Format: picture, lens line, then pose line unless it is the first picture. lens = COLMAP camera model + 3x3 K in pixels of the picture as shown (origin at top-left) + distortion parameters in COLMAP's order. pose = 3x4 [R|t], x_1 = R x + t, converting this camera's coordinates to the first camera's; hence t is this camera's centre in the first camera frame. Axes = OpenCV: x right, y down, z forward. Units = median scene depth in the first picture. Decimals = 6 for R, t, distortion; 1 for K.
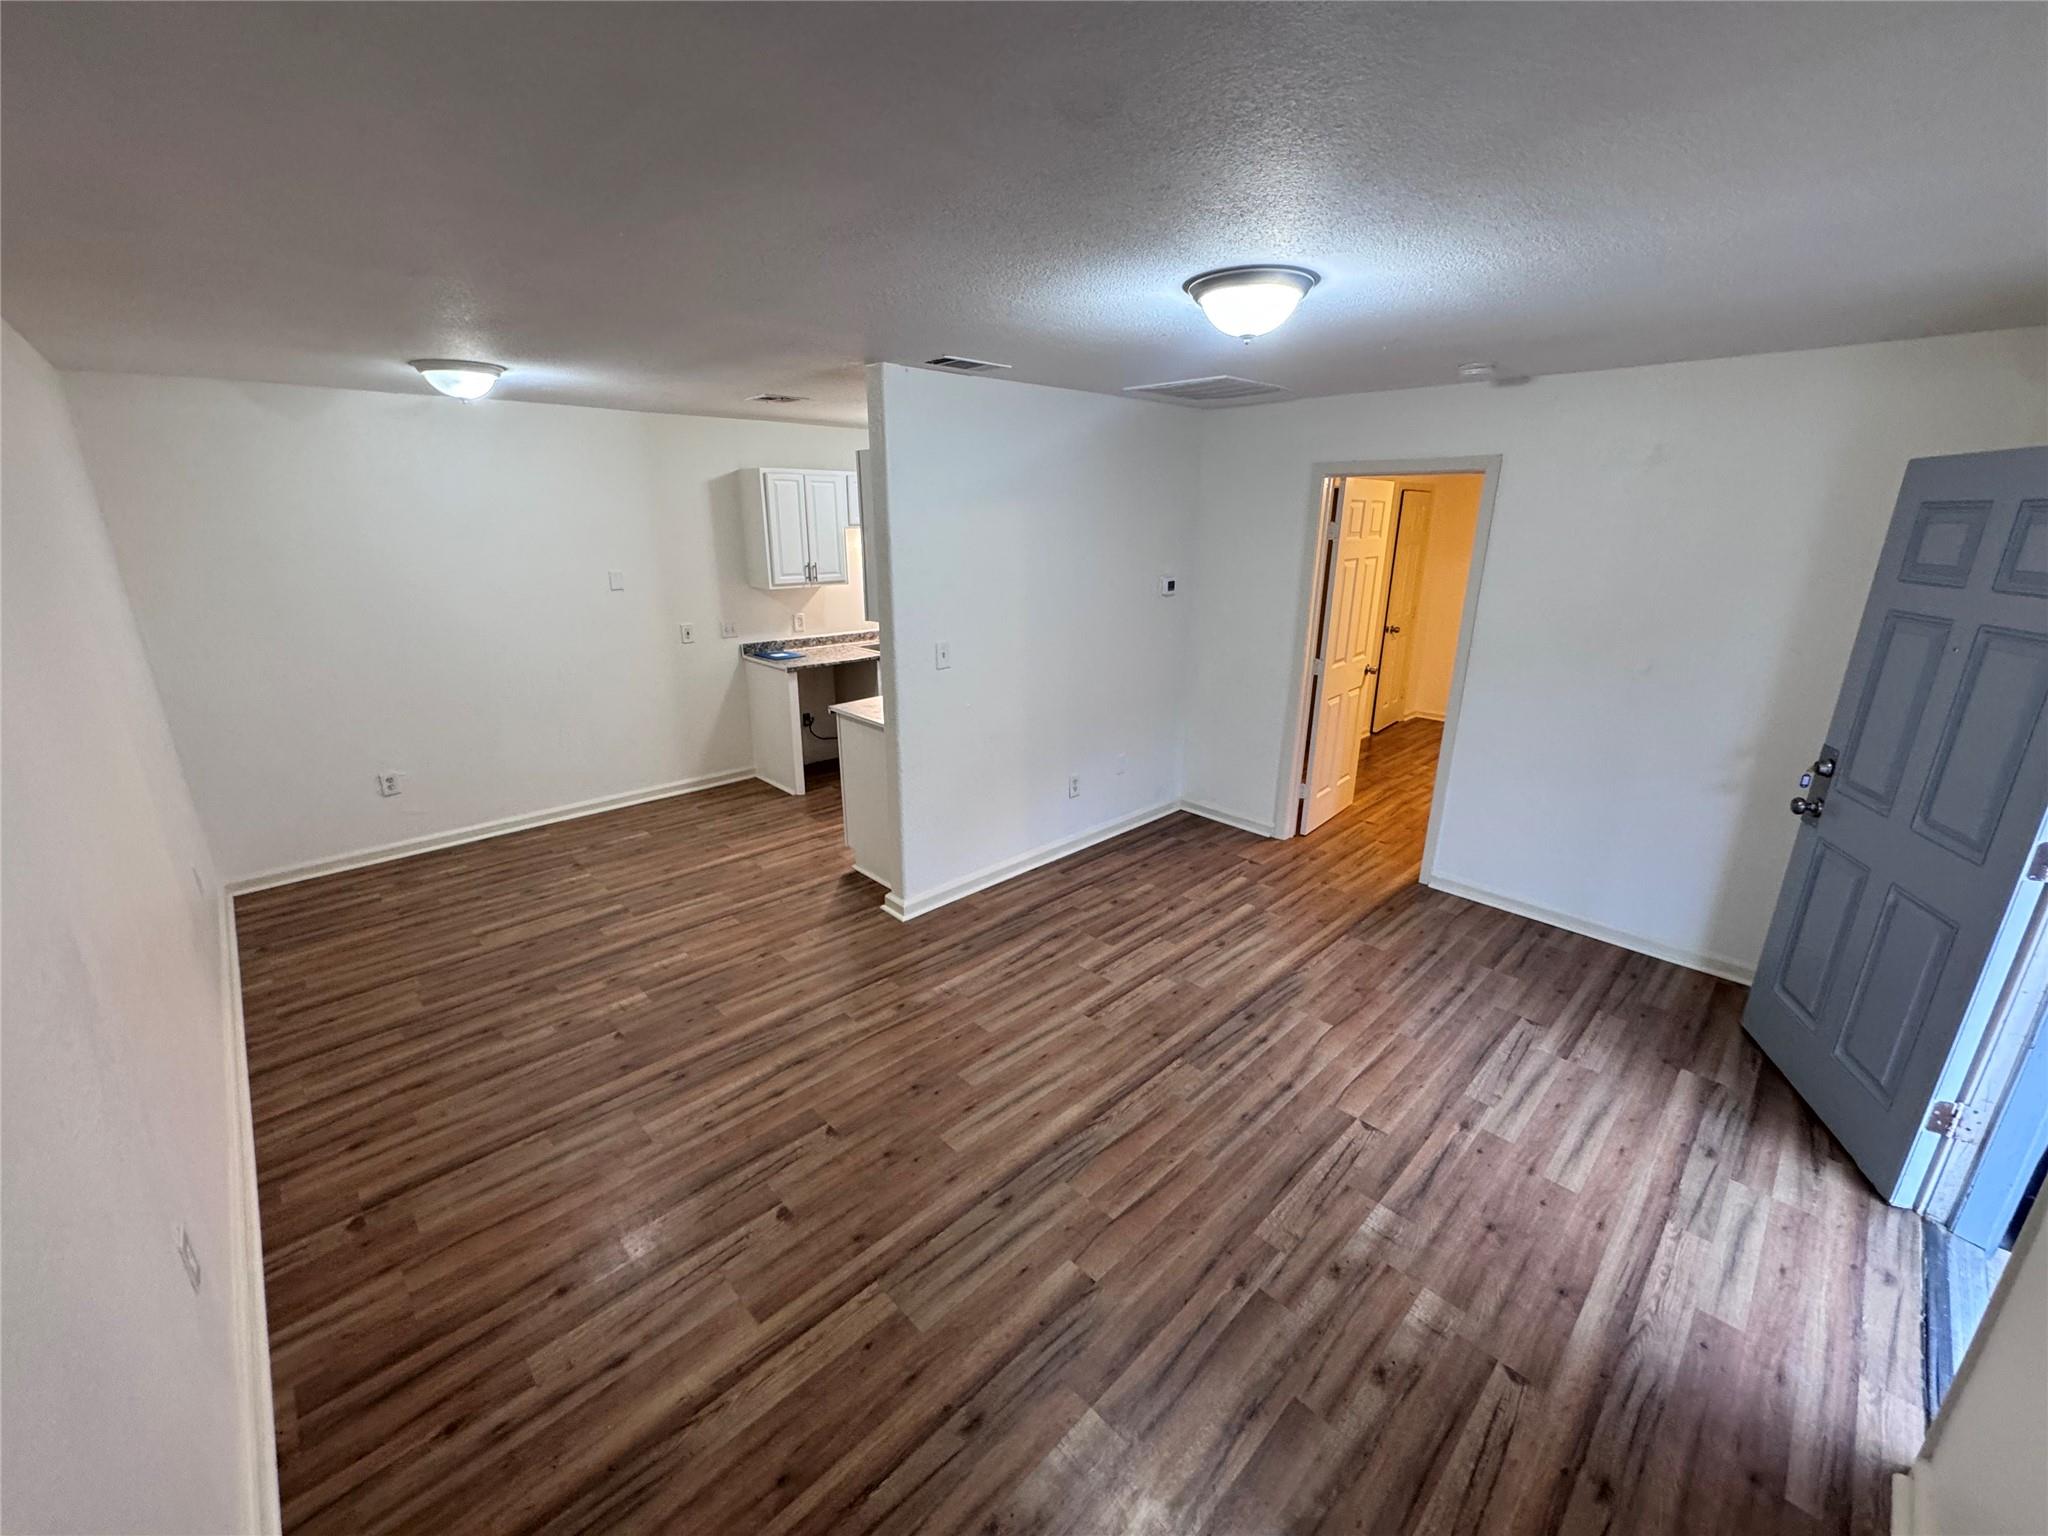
lens RADIAL K [[820.2, 0, 1022.6], [0, 820.2, 766.8], [0, 0, 1]] dist [-0.003466, 0.000108]
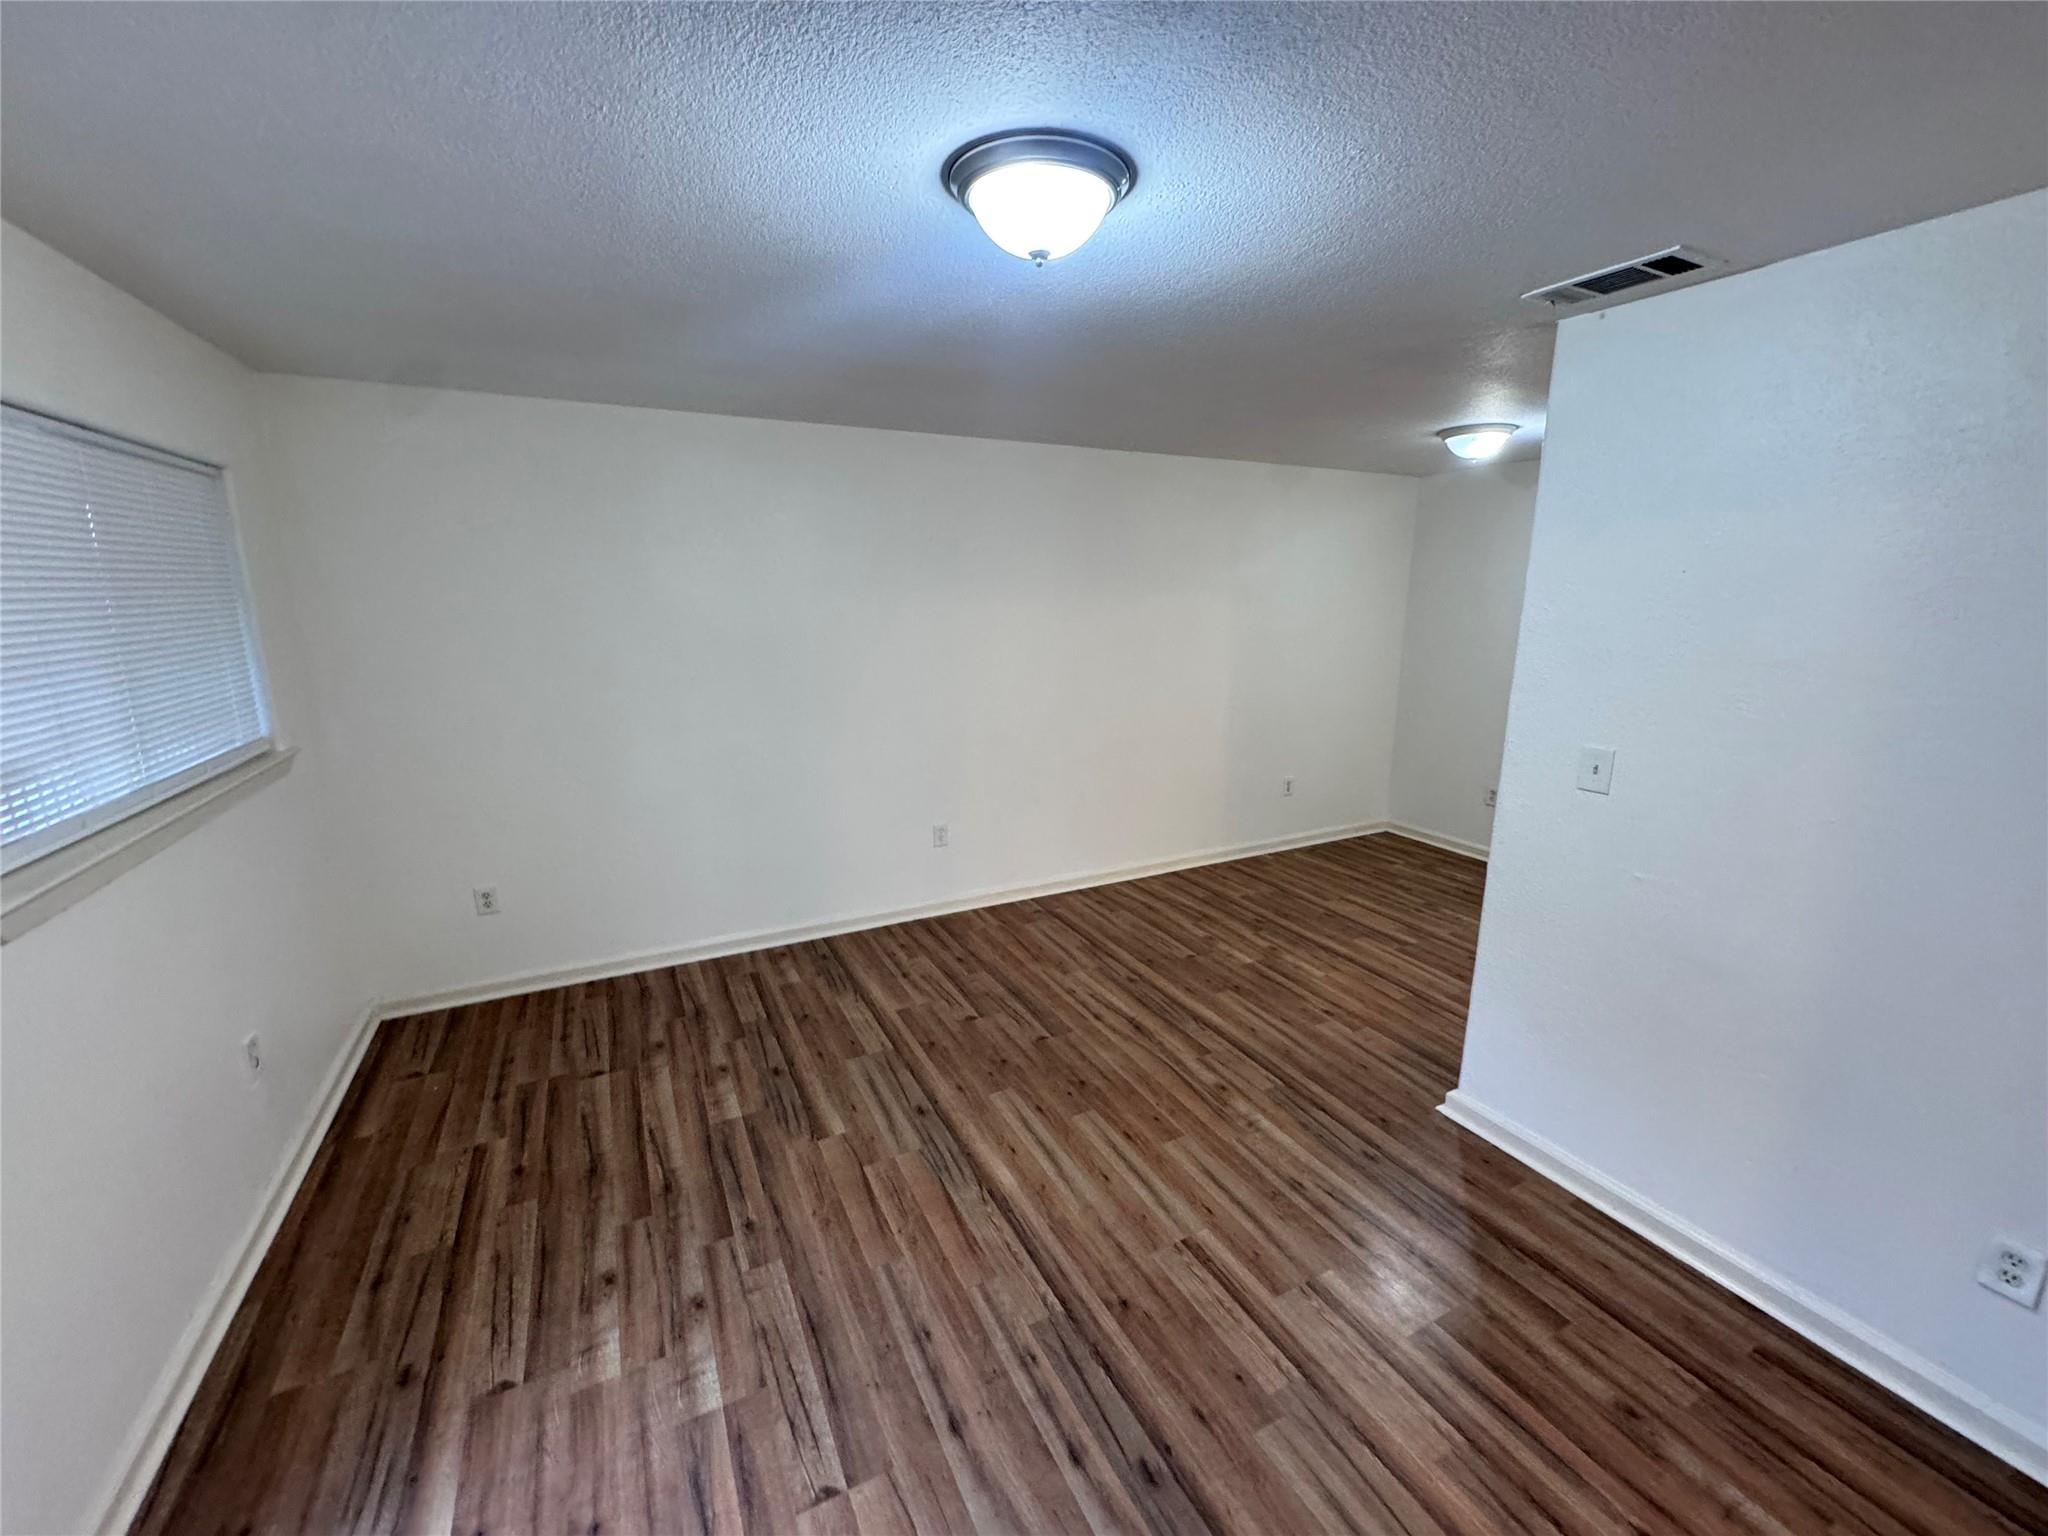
lens RADIAL K [[820.2, 0, 1022.6], [0, 820.2, 766.8], [0, 0, 1]] dist [-0.003466, 0.000108]
pose [[-0.288986, 0.204363, -0.935266, 0.693349], [-0.285589, 0.914062, 0.287974, -0.227500], [0.913743, 0.350322, -0.205788, 0.882461]]
